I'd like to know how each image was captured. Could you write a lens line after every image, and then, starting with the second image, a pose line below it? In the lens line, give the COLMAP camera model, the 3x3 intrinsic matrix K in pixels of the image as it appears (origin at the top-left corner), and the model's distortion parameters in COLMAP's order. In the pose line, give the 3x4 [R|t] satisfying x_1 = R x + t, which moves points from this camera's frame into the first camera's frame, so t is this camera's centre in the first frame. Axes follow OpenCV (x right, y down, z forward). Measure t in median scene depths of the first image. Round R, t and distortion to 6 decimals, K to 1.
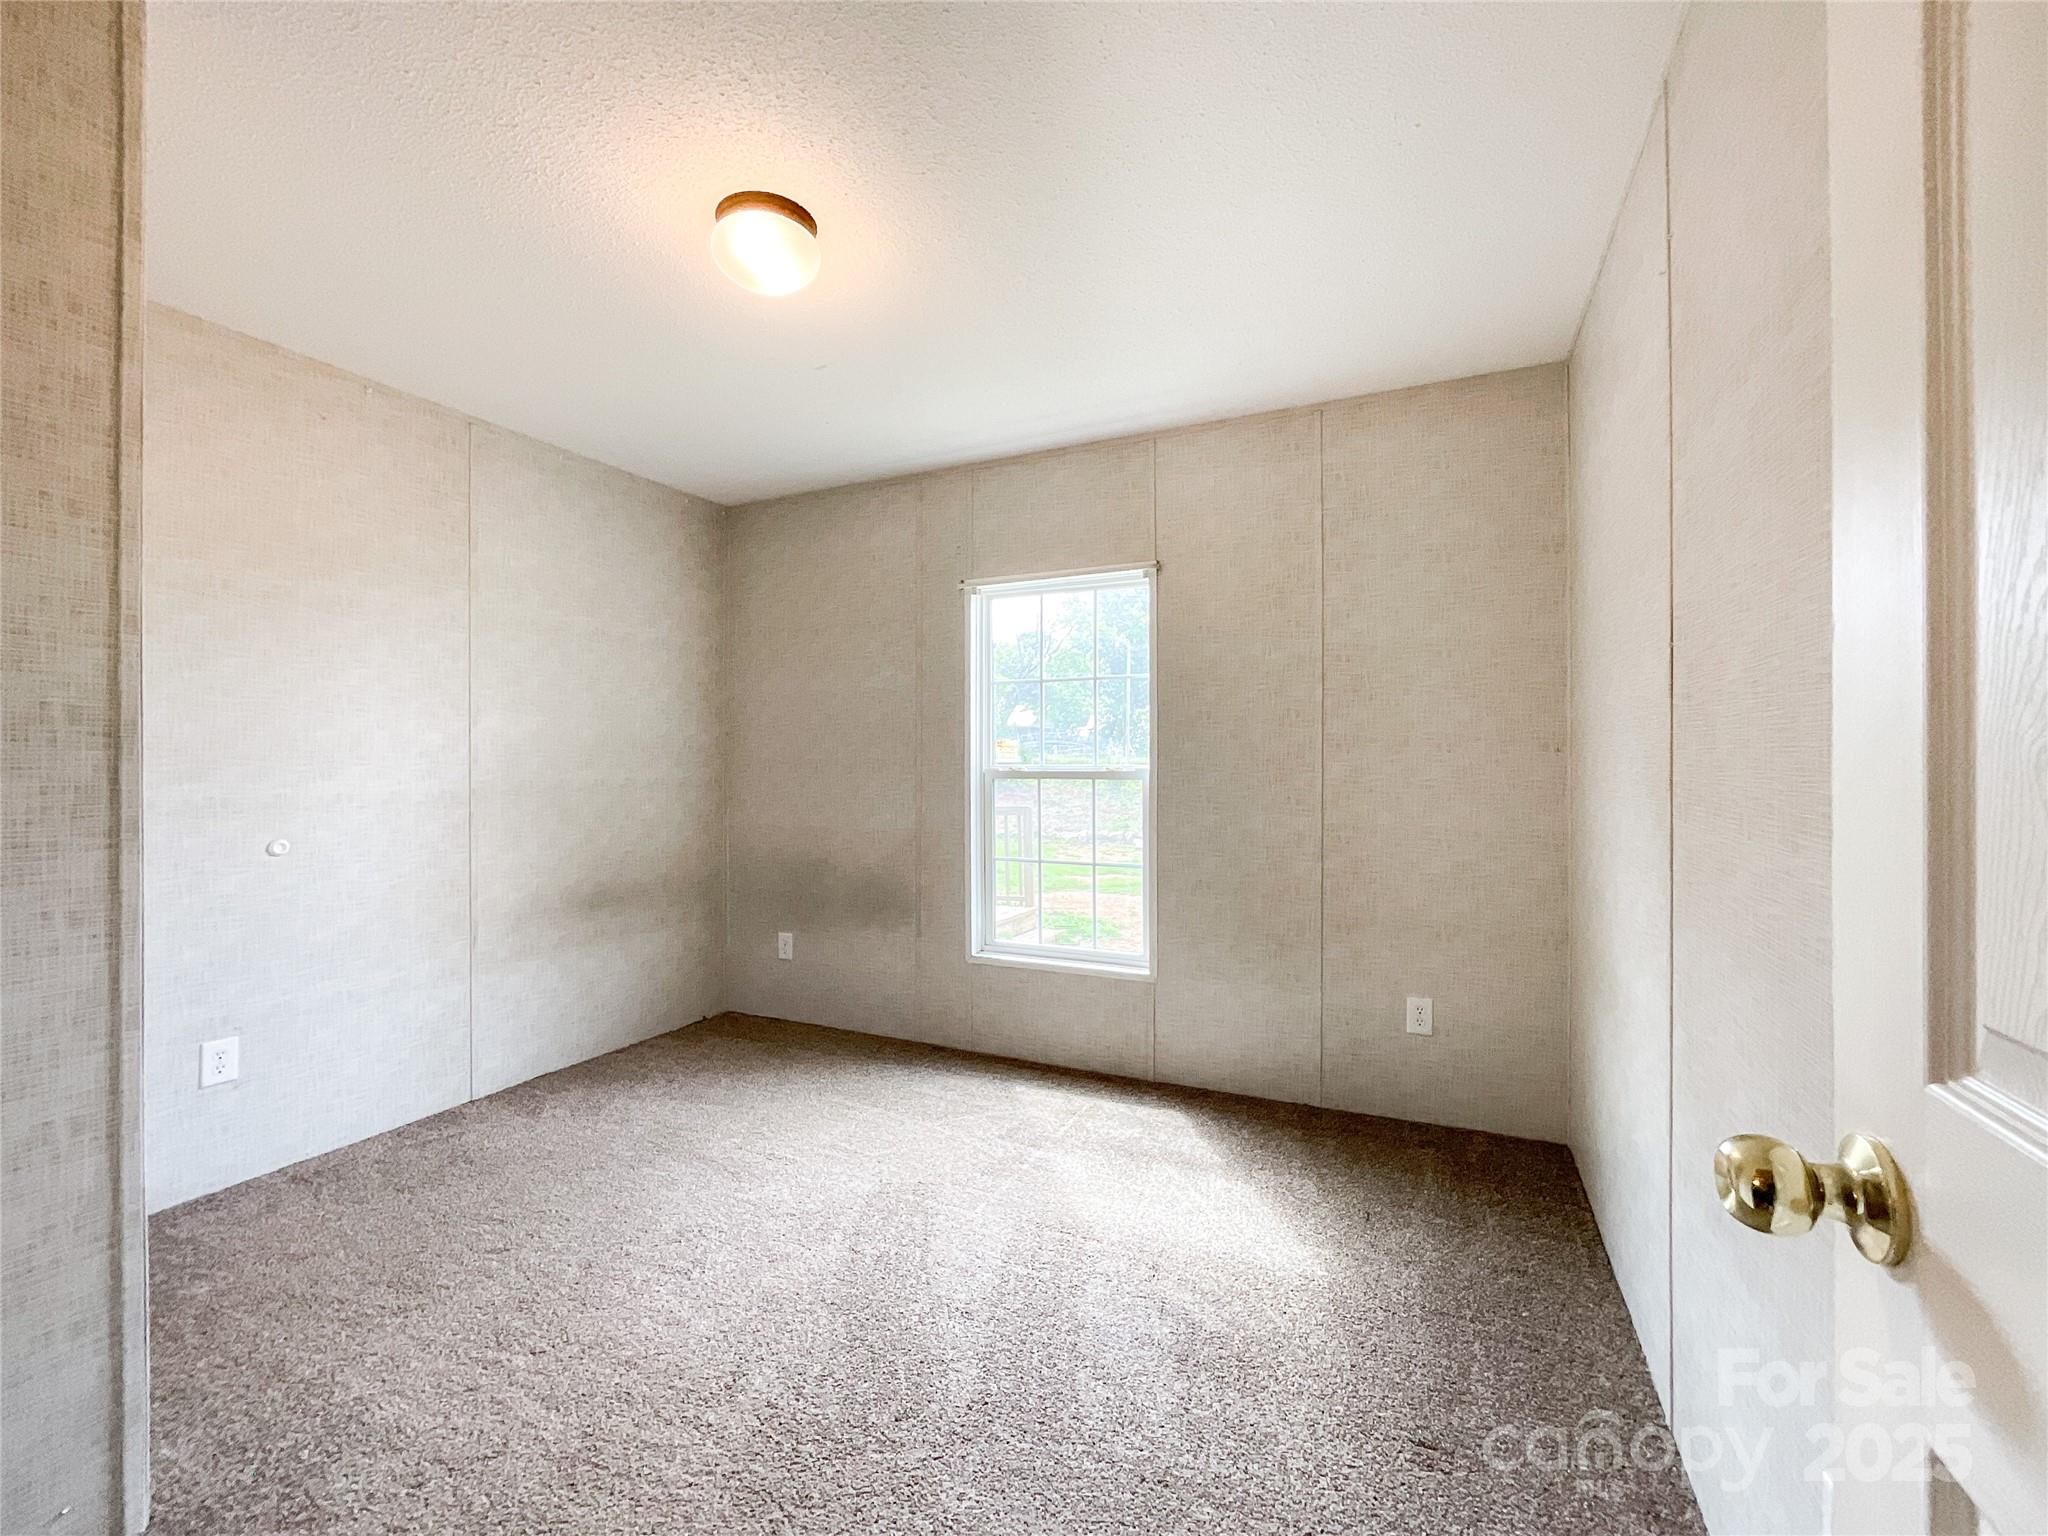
lens RADIAL K [[920.1, 0, 911.2], [0, 920.1, 773.0], [0, 0, 1]] dist [0.000771, 0.019292]
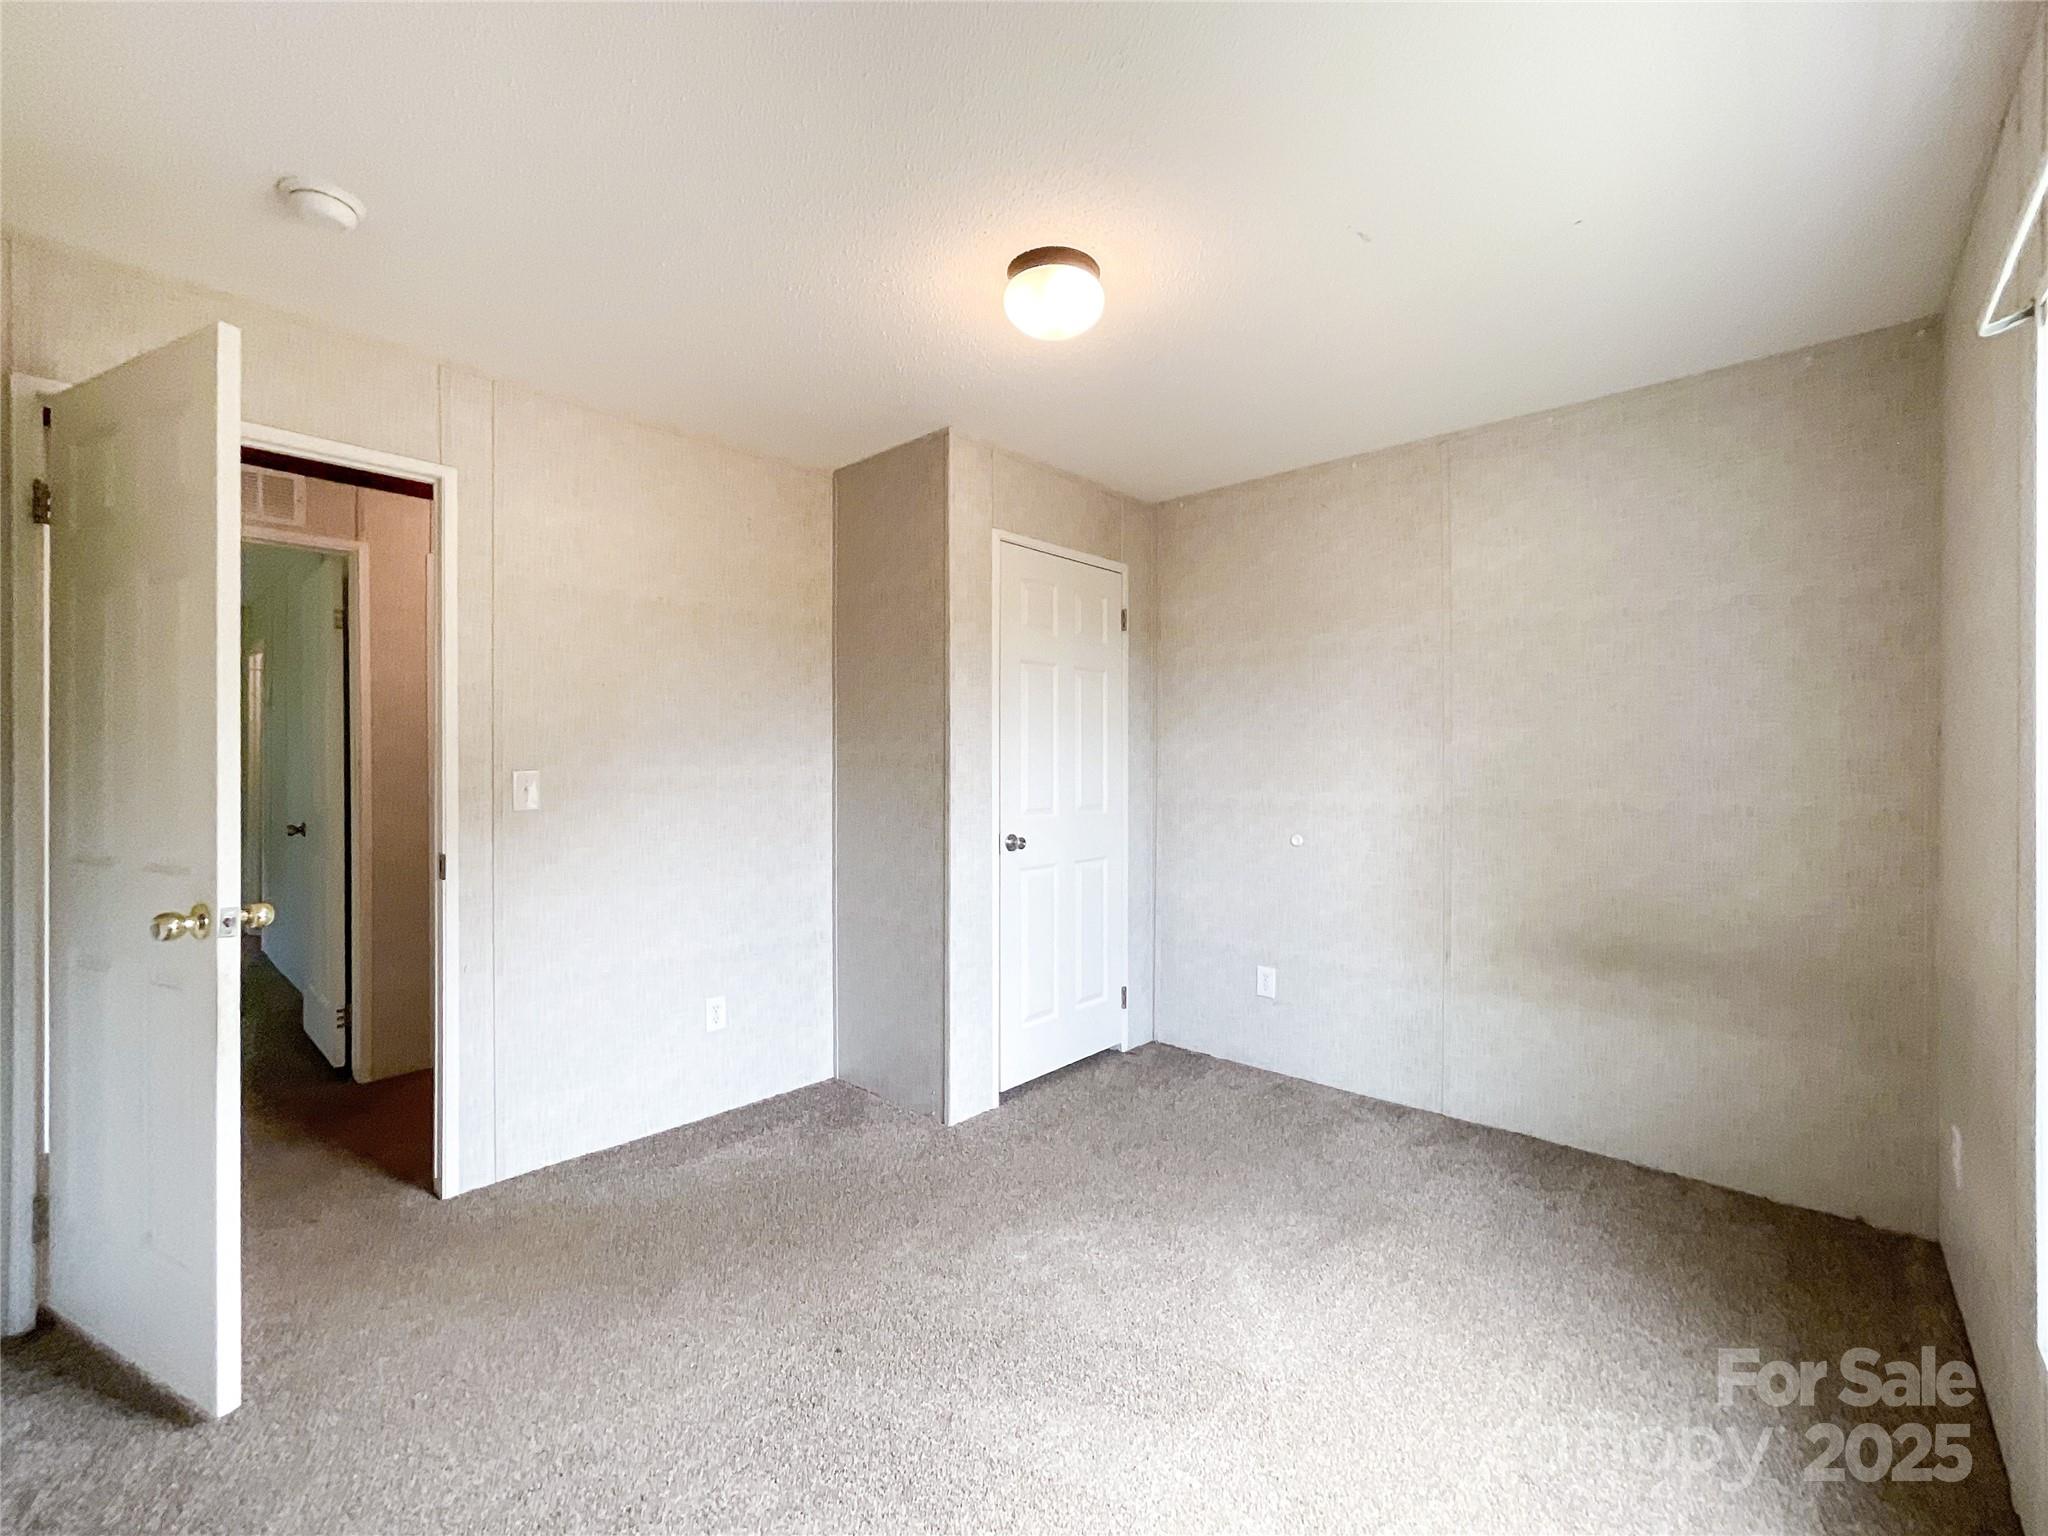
lens RADIAL K [[808.0, 0, 994.4], [0, 808.0, 754.7], [0, 0, 1]] dist [-0.025052, 0.011626]
pose [[-0.213499, -0.002753, -0.976939, 0.467793], [0.000946, 0.999995, -0.003024, -0.034188], [0.976943, -0.001570, -0.213495, 0.686742]]
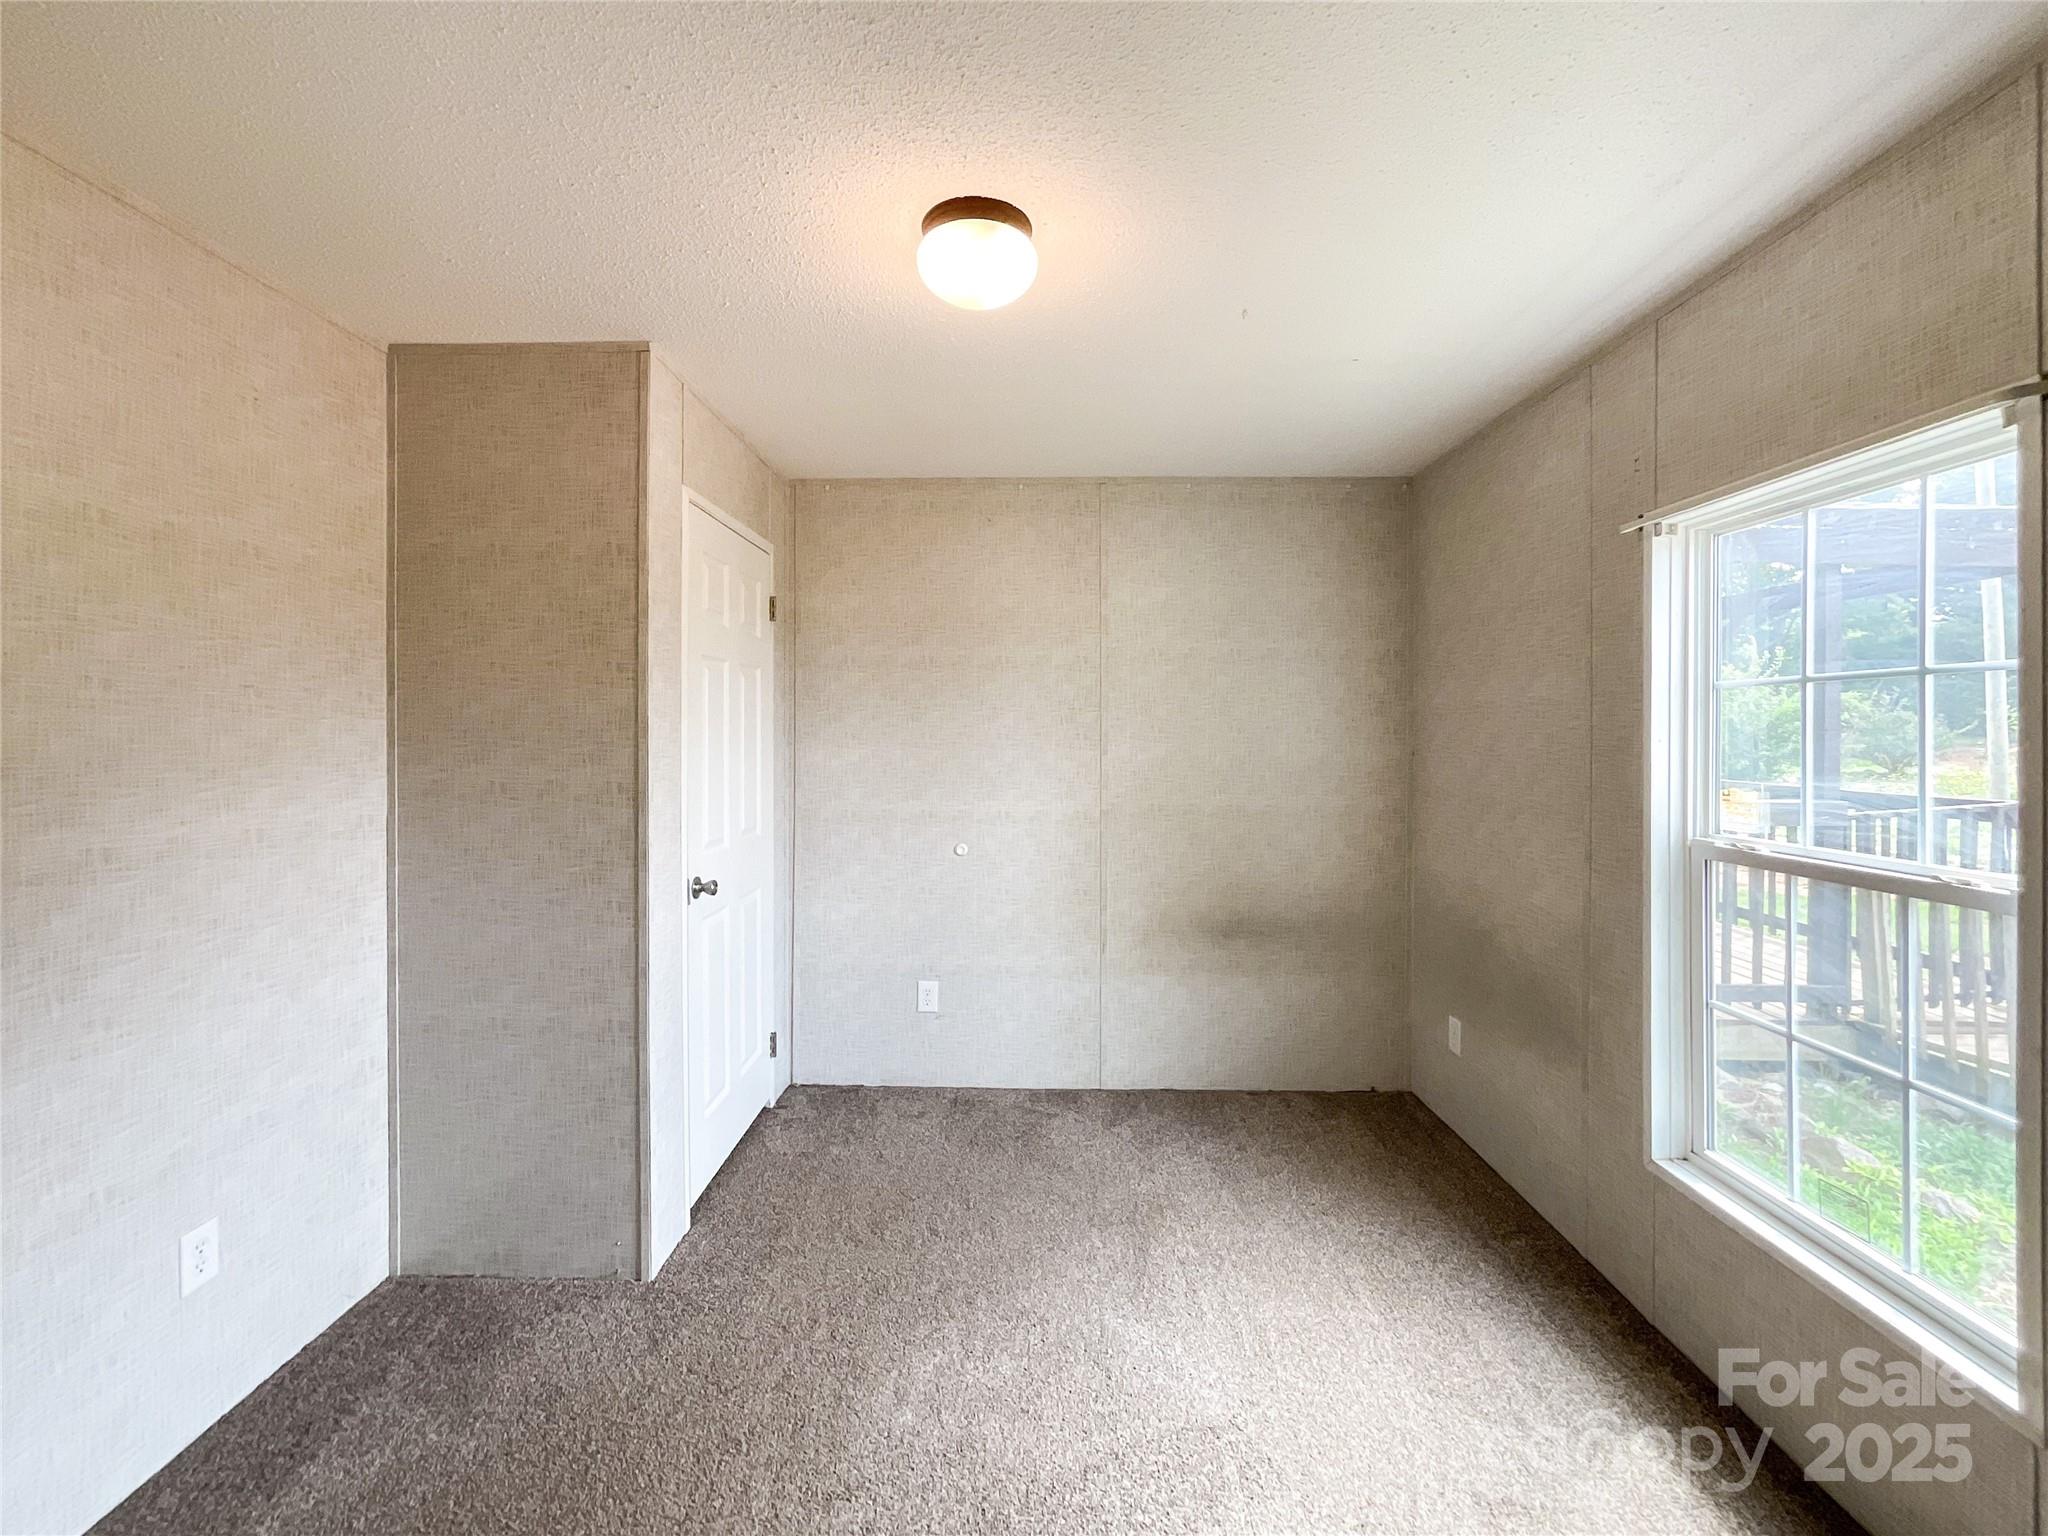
lens RADIAL K [[838.0, 0, 1020.3], [0, 838.0, 736.3], [0, 0, 1]] dist [-0.025373, 0.012379]
pose [[0.461704, 0.002192, -0.887031, 0.365595], [-0.000385, 0.999997, 0.002270, -0.073199], [0.887034, -0.000707, 0.461704, 0.430425]]
